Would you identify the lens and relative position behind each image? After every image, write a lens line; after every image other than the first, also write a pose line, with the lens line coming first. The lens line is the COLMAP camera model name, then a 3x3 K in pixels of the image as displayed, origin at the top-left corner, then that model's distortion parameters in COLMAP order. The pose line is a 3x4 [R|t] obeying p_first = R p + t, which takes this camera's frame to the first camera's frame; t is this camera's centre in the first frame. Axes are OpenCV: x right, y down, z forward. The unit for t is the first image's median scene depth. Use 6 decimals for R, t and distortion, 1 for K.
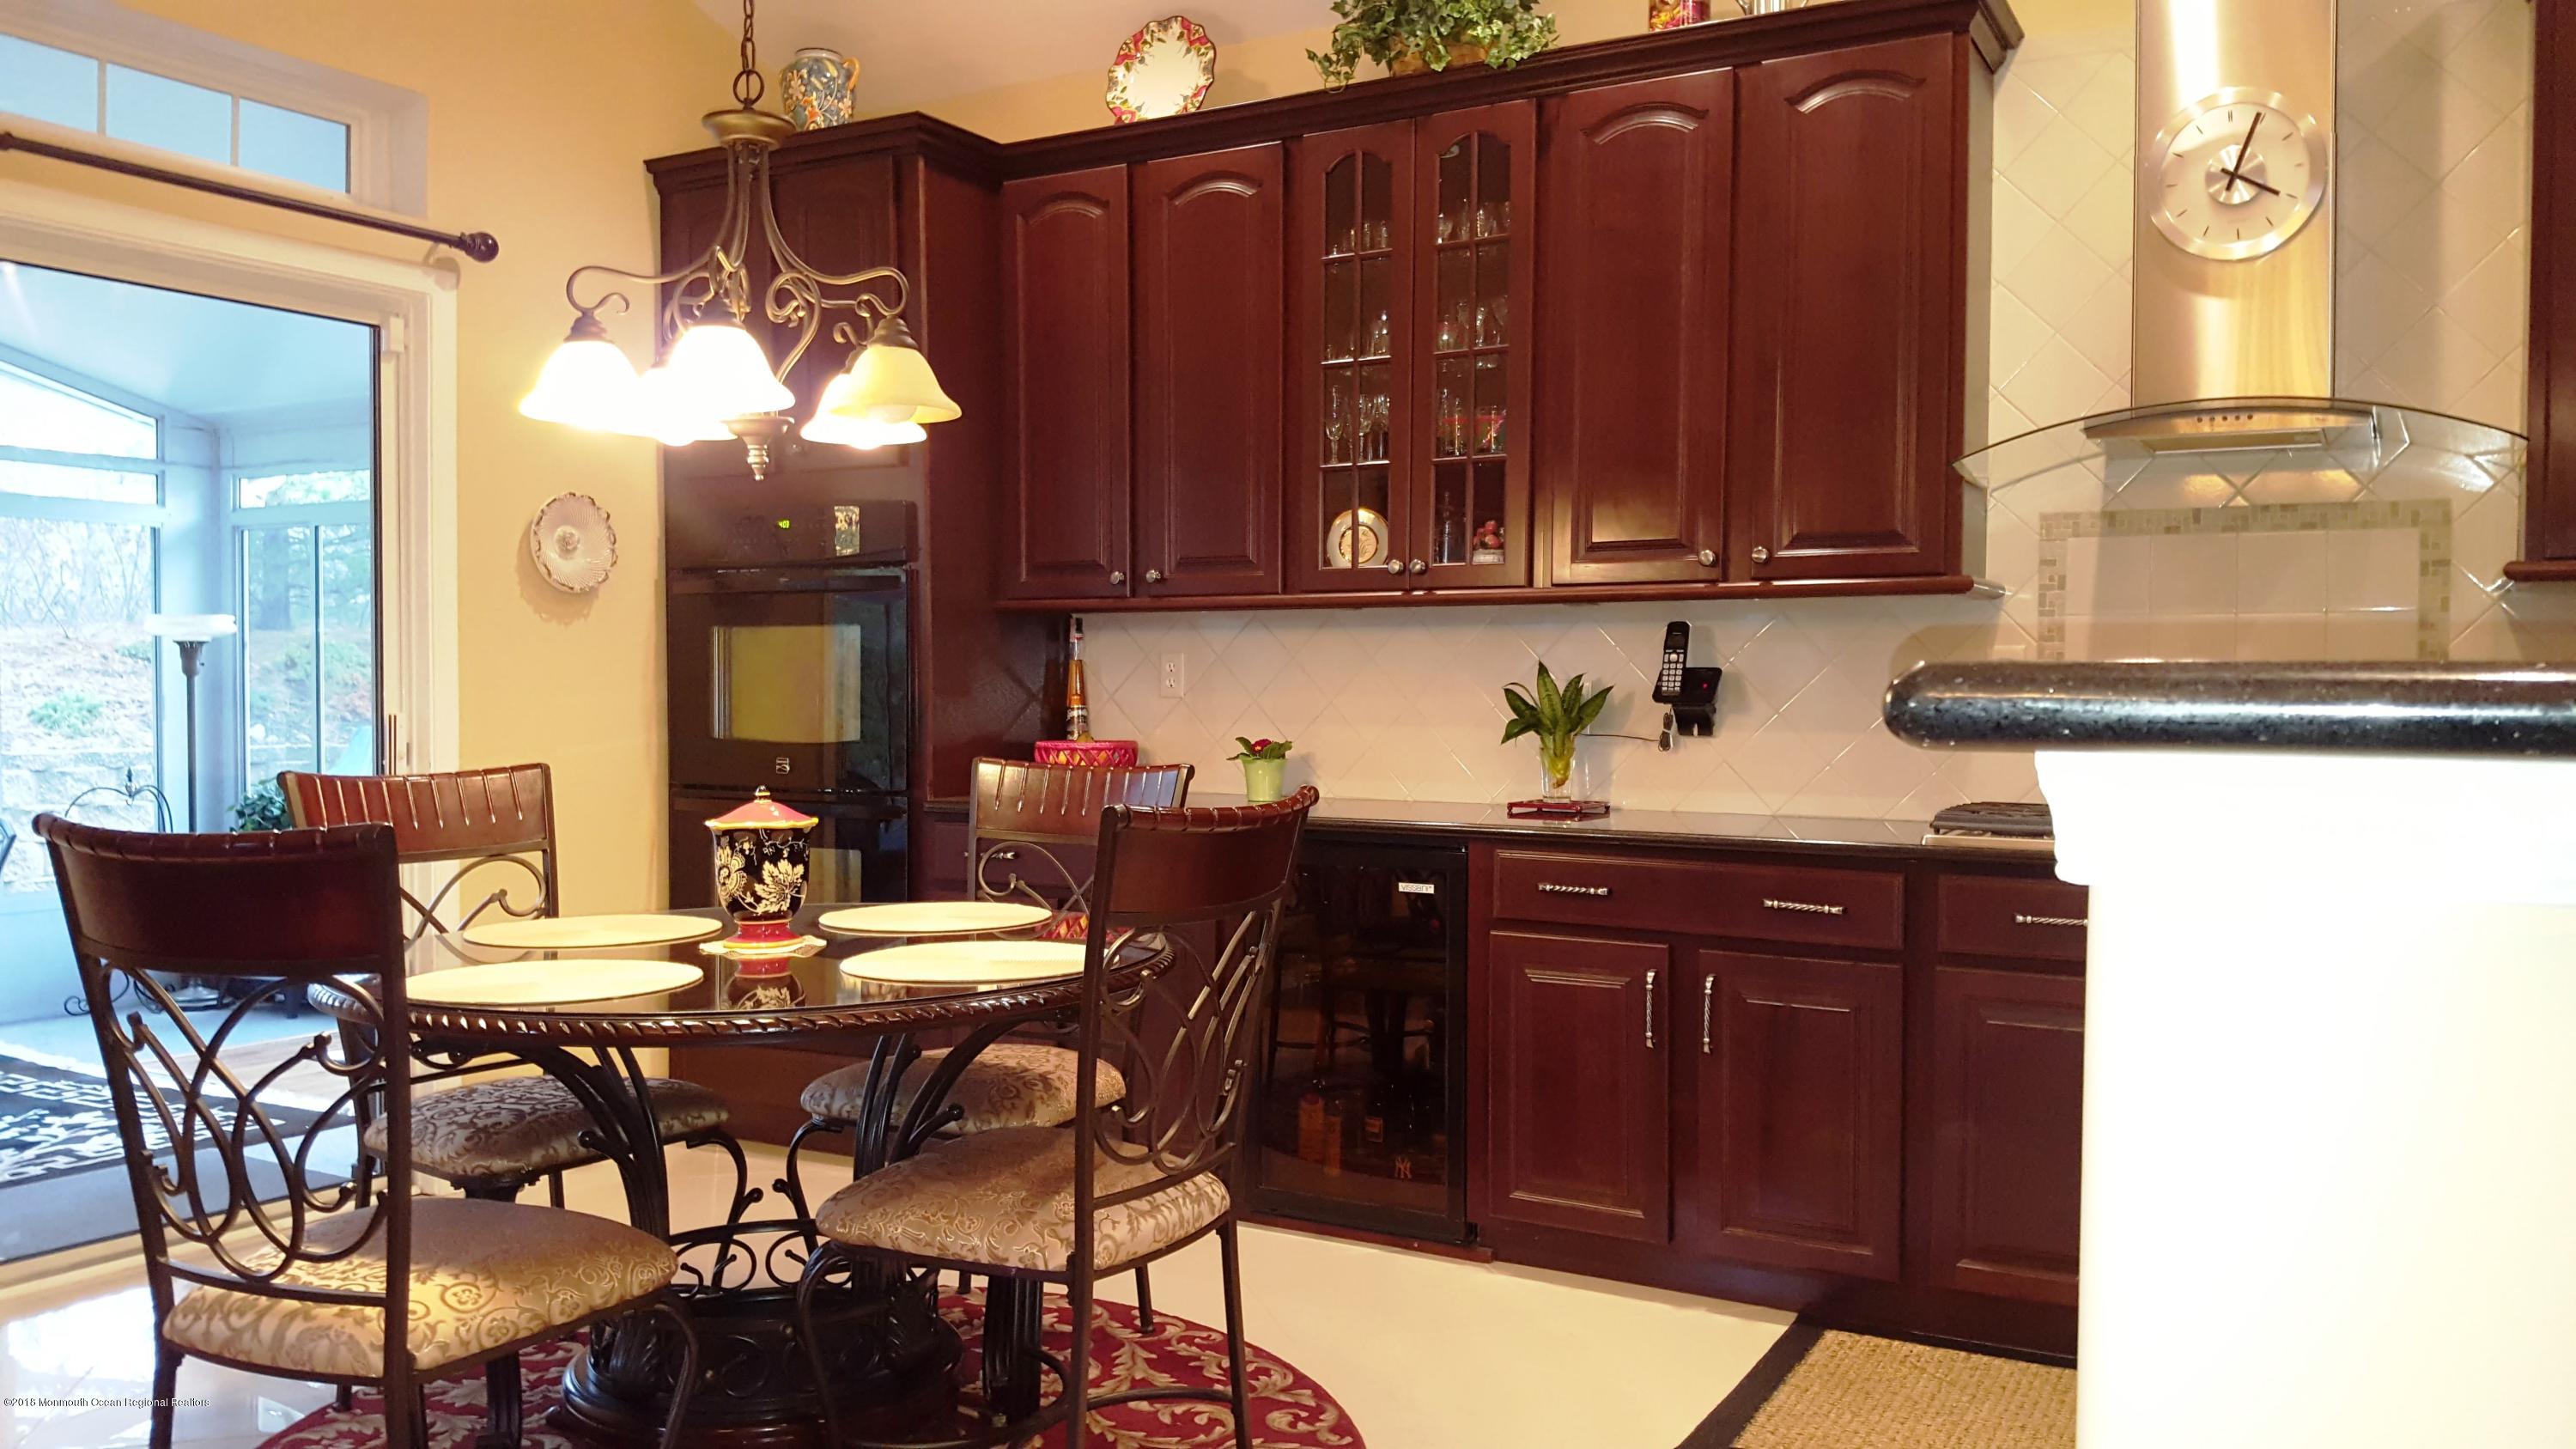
lens RADIAL K [[1947.8, 0, 1286.9], [0, 1947.8, 743.0], [0, 0, 1]] dist [0.135577, -0.268895]
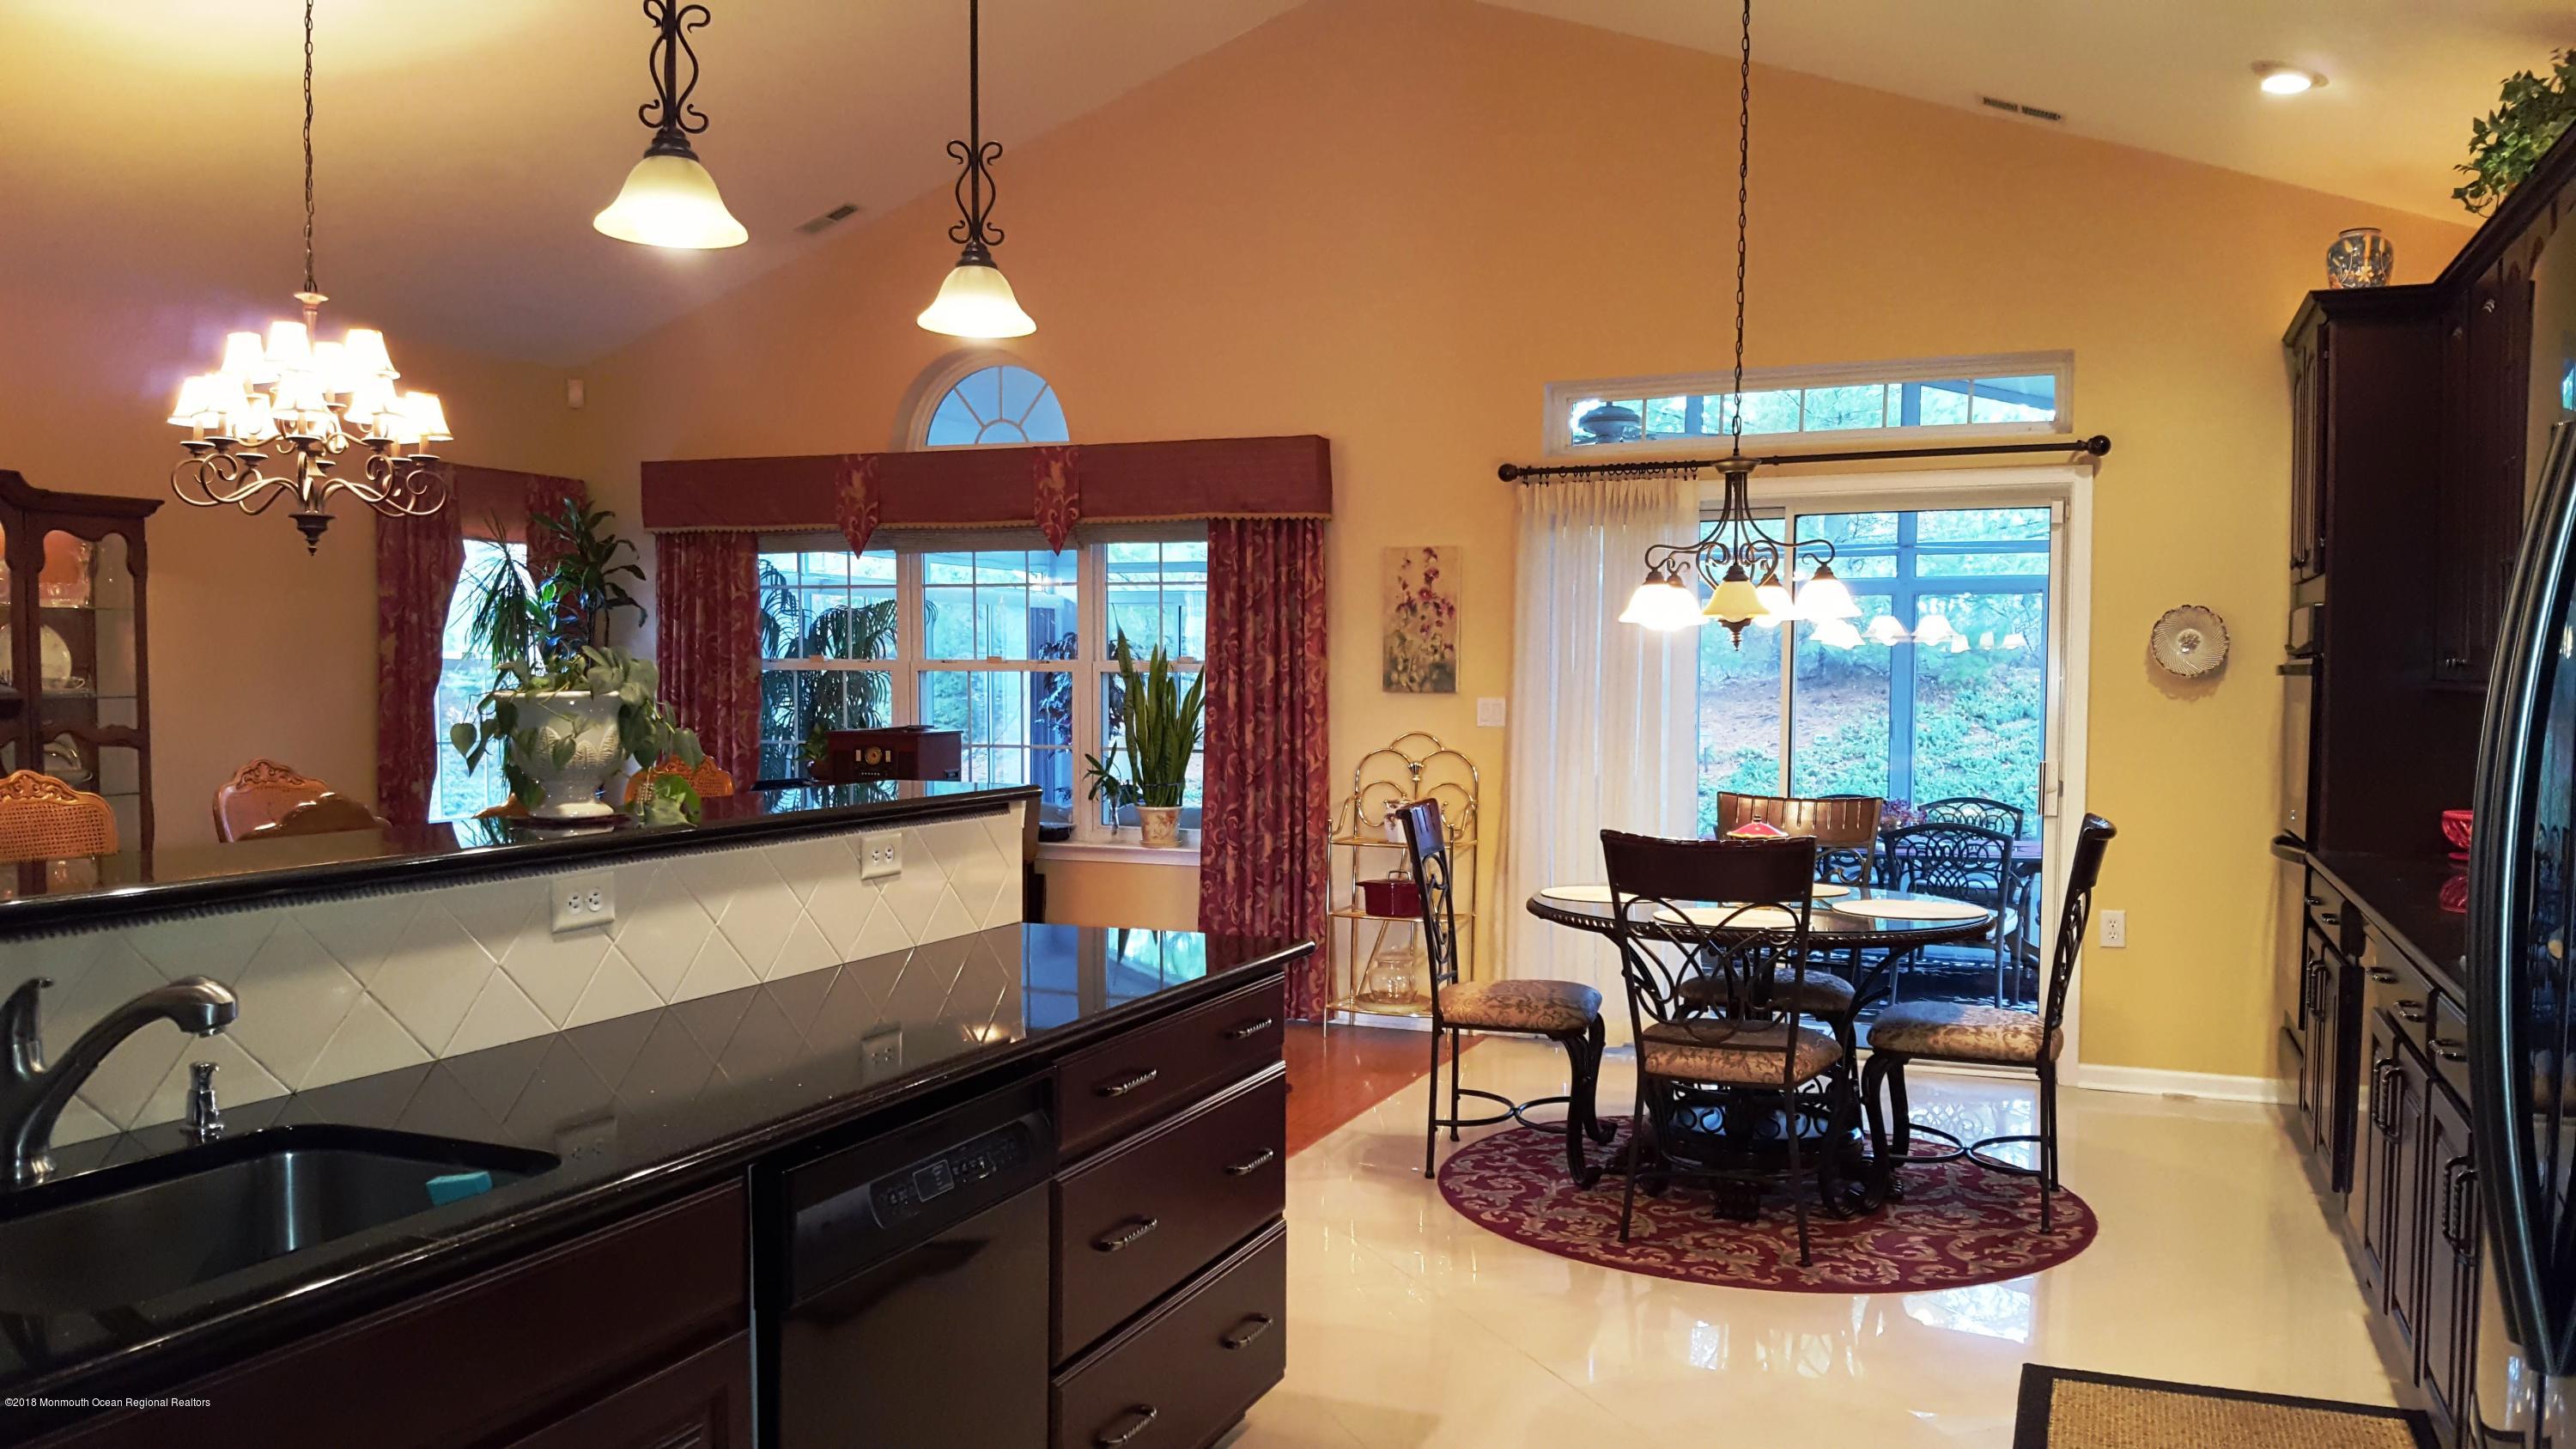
lens RADIAL K [[1947.8, 0, 1286.9], [0, 1947.8, 743.0], [0, 0, 1]] dist [0.135577, -0.268895]
pose [[0.108309, 0.025467, -0.993791, 1.036401], [-0.033152, 0.999208, 0.021993, -0.045866], [0.993564, 0.030564, 0.109068, 0.263191]]
